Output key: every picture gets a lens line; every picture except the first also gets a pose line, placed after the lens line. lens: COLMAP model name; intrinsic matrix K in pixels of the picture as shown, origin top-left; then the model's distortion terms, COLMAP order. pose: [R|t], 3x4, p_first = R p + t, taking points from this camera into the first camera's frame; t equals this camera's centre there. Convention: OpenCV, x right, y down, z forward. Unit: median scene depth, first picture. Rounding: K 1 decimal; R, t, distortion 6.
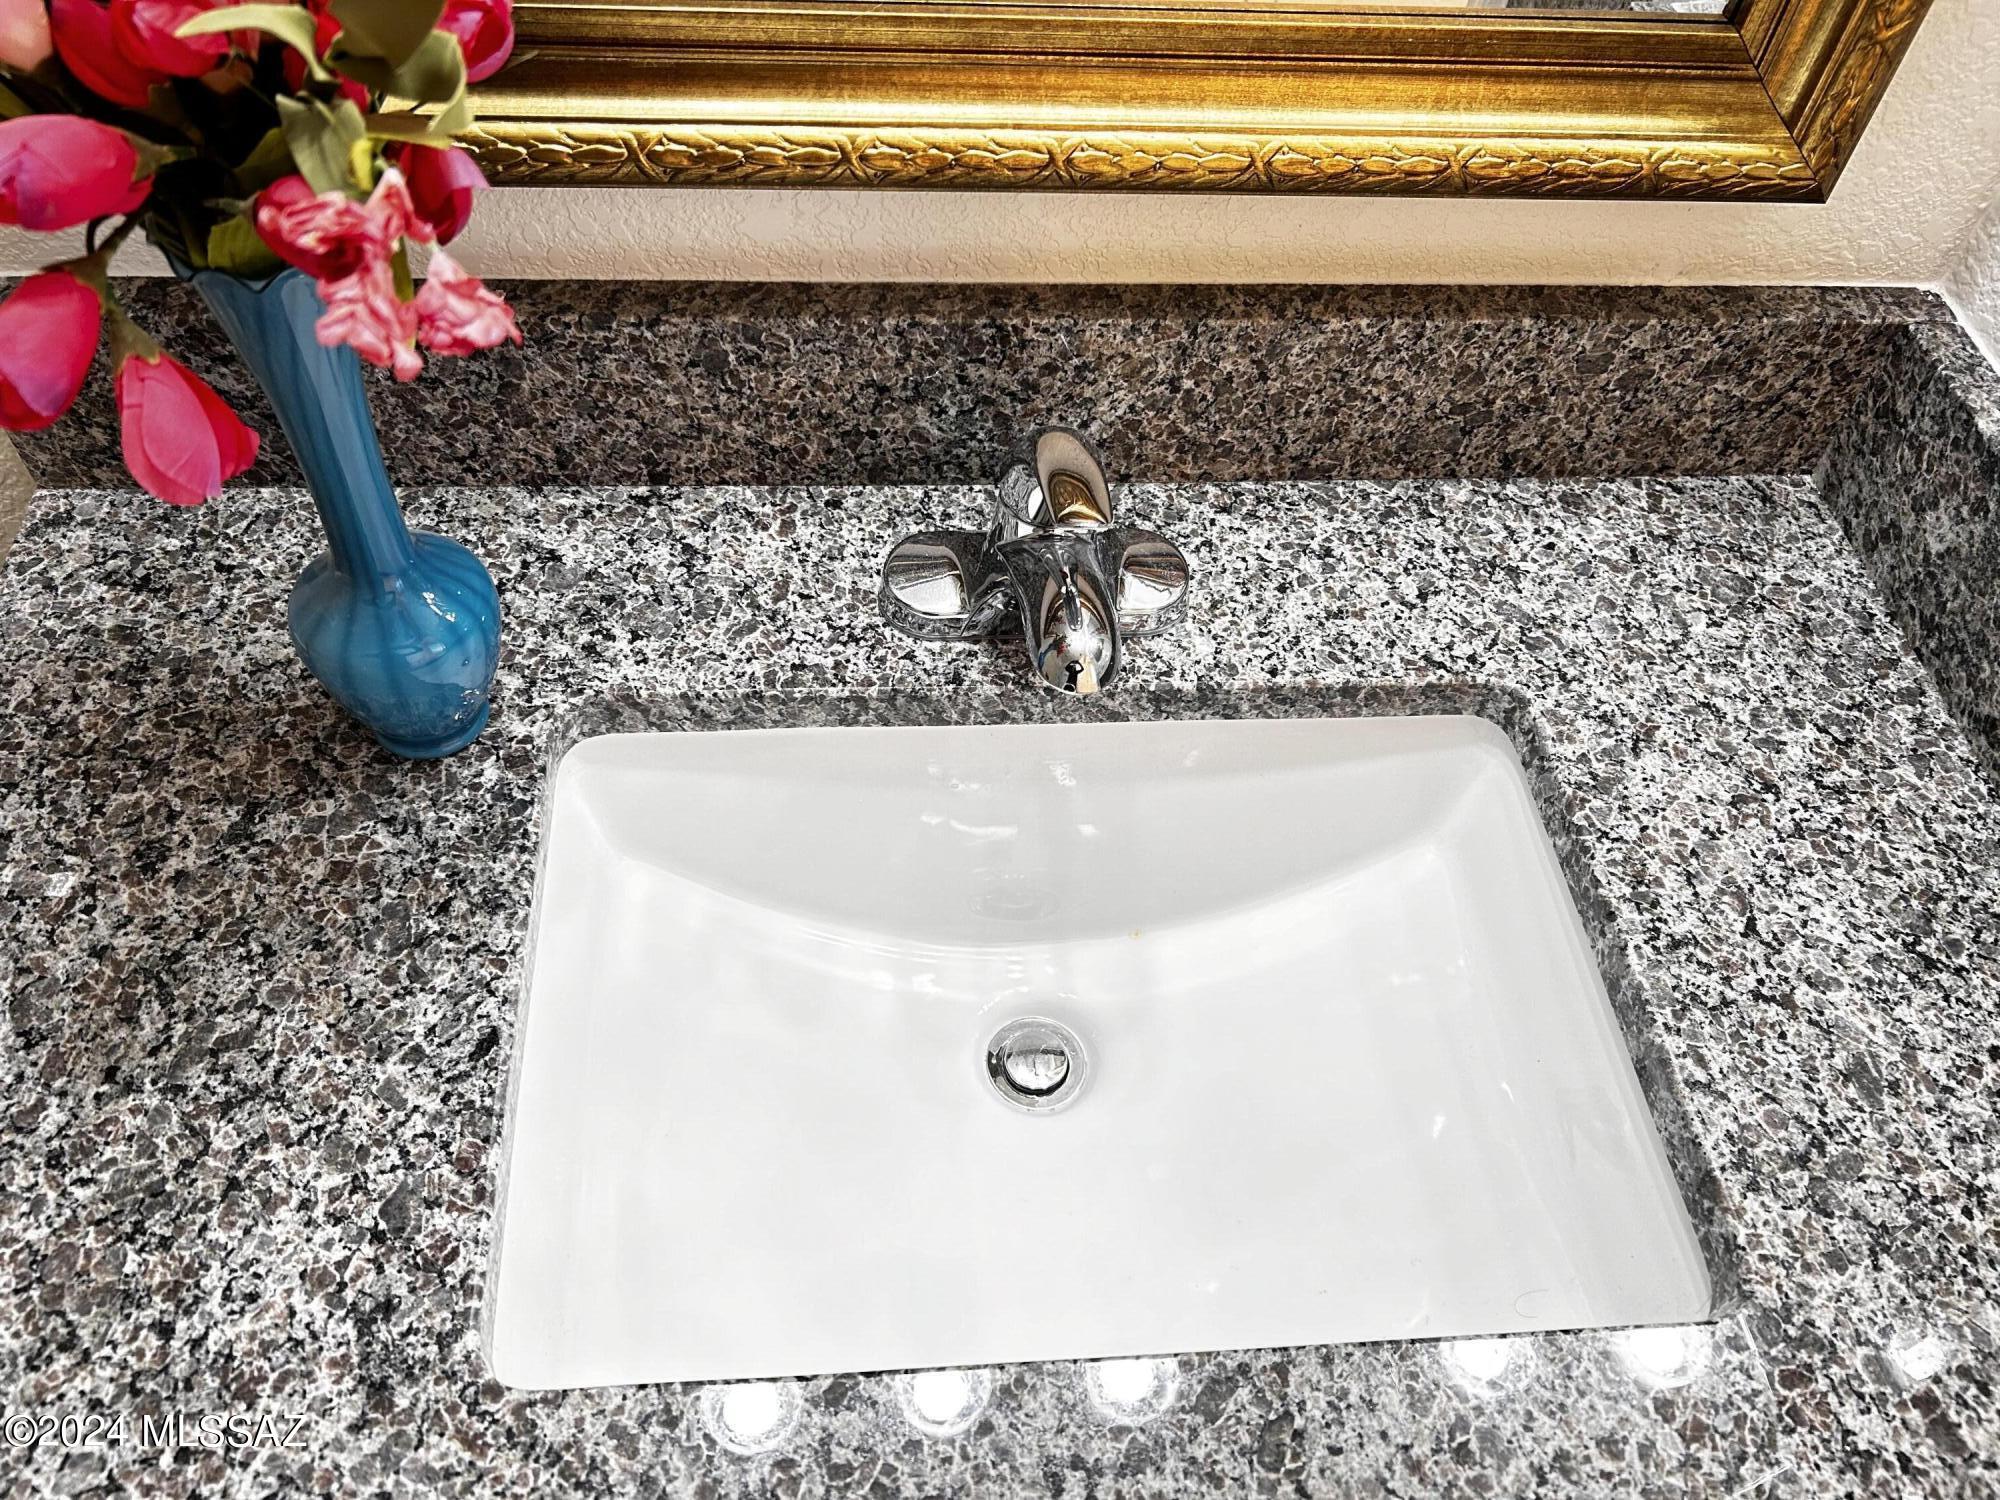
lens RADIAL K [[1505.8, 0, 994.5], [0, 1505.8, 760.8], [0, 0, 1]] dist [0.004646, -0.001200]
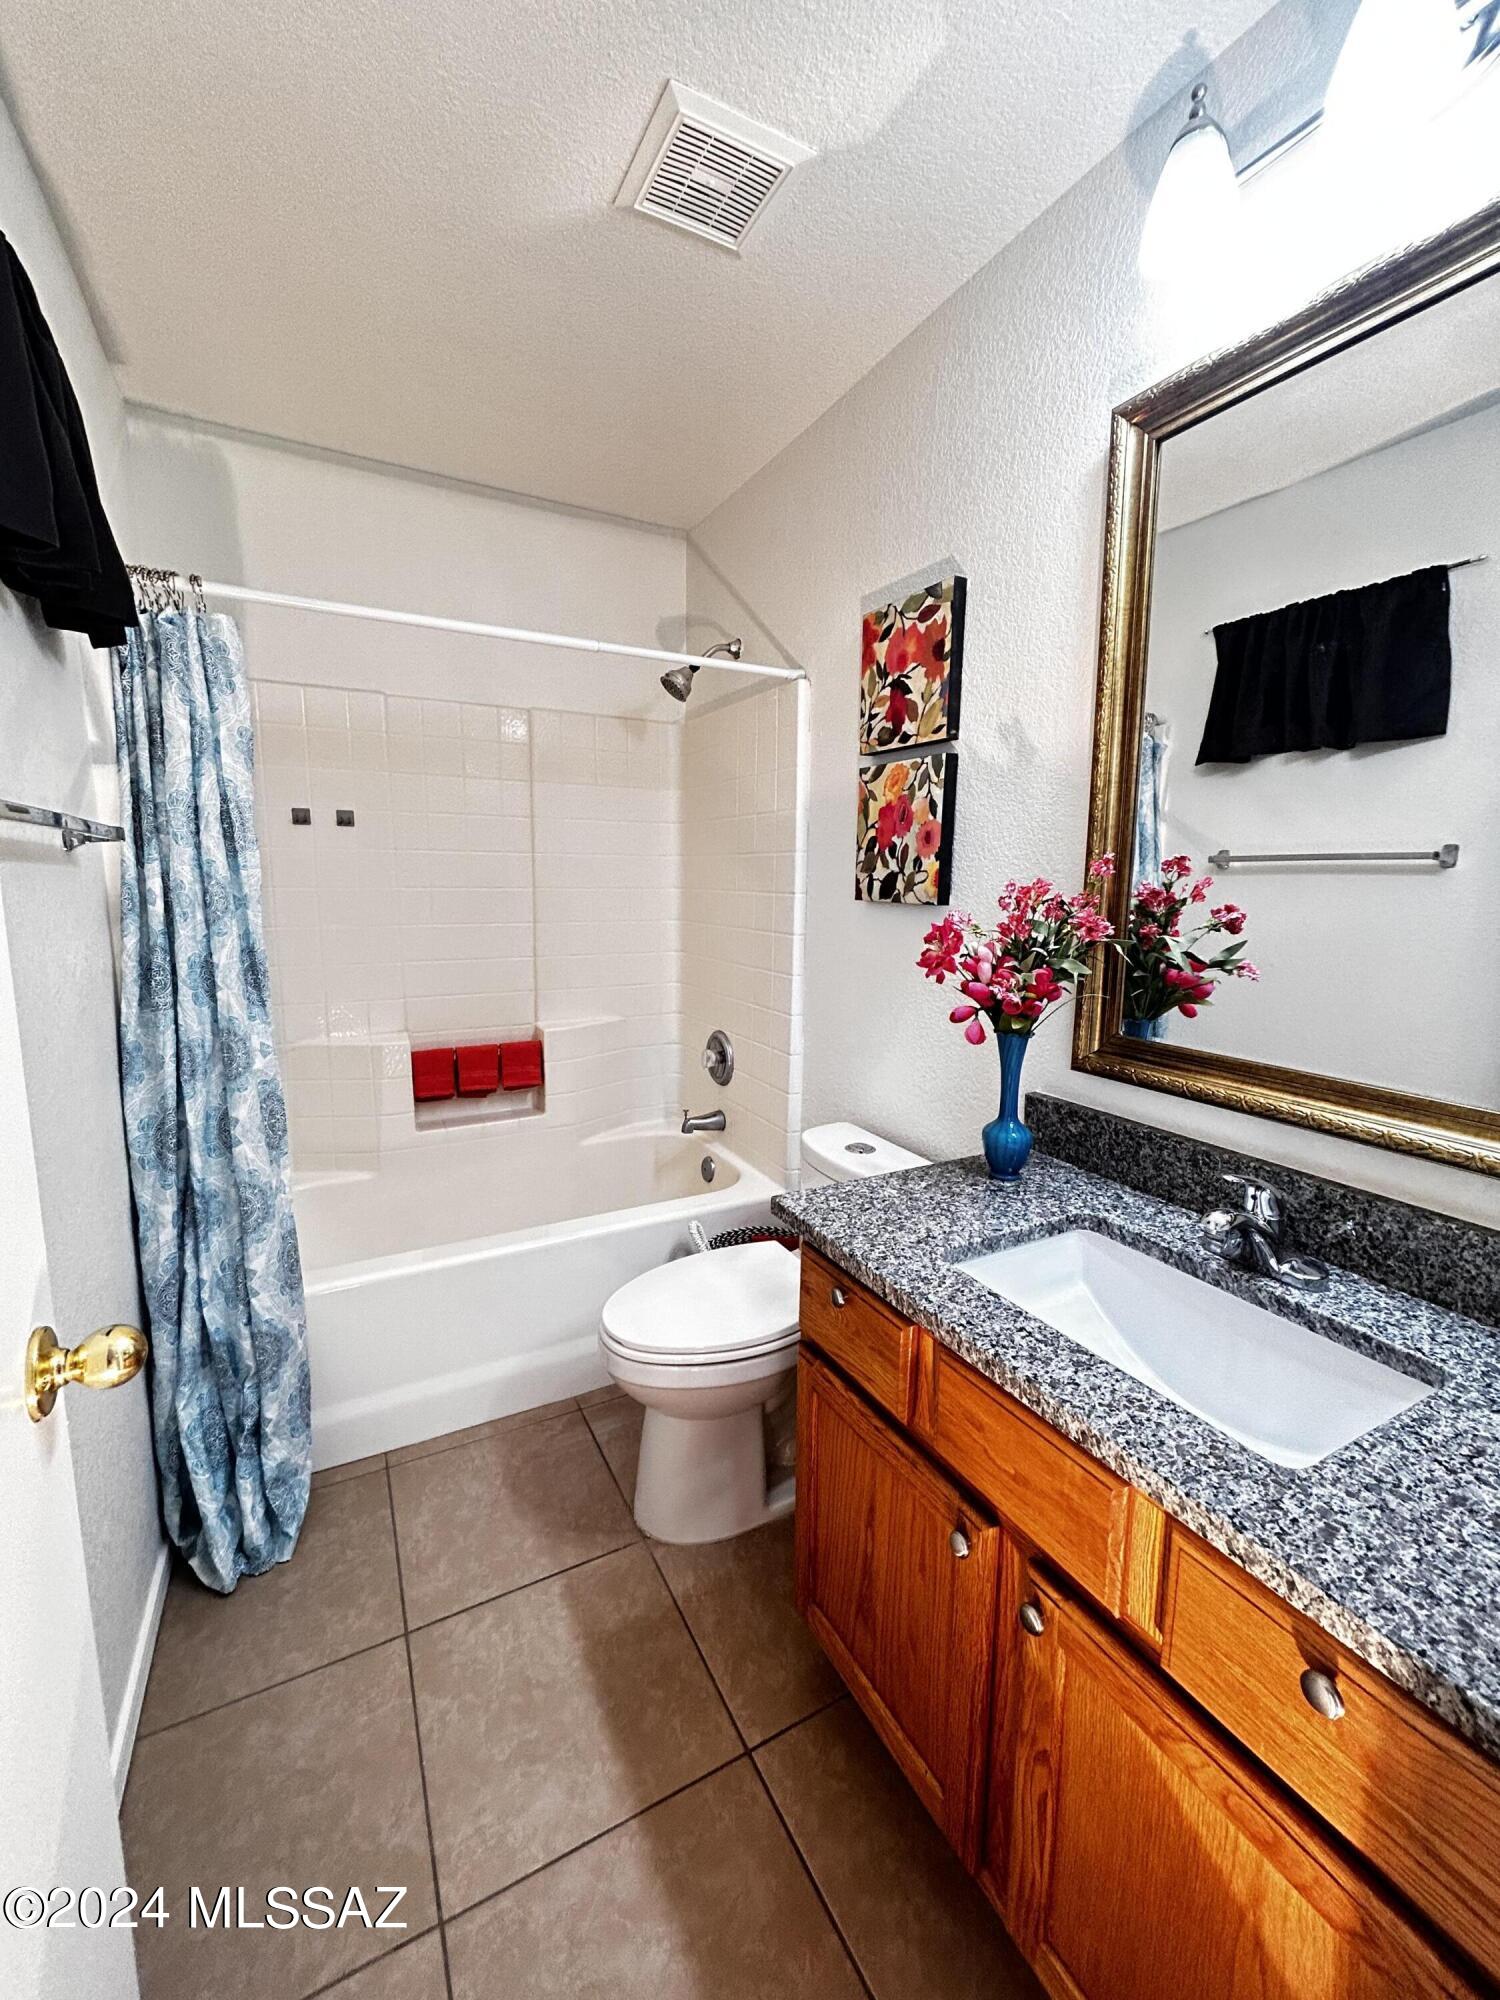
lens RADIAL K [[805.5, 0, 747.3], [0, 805.5, 992.8], [0, 0, 1]] dist [0.002432, 0.000576]
pose [[0.393467, 0.066103, -0.916959, 0.969032], [-0.718865, 0.643866, -0.262049, 0.624334], [0.573077, 0.762277, 0.300860, -0.321948]]
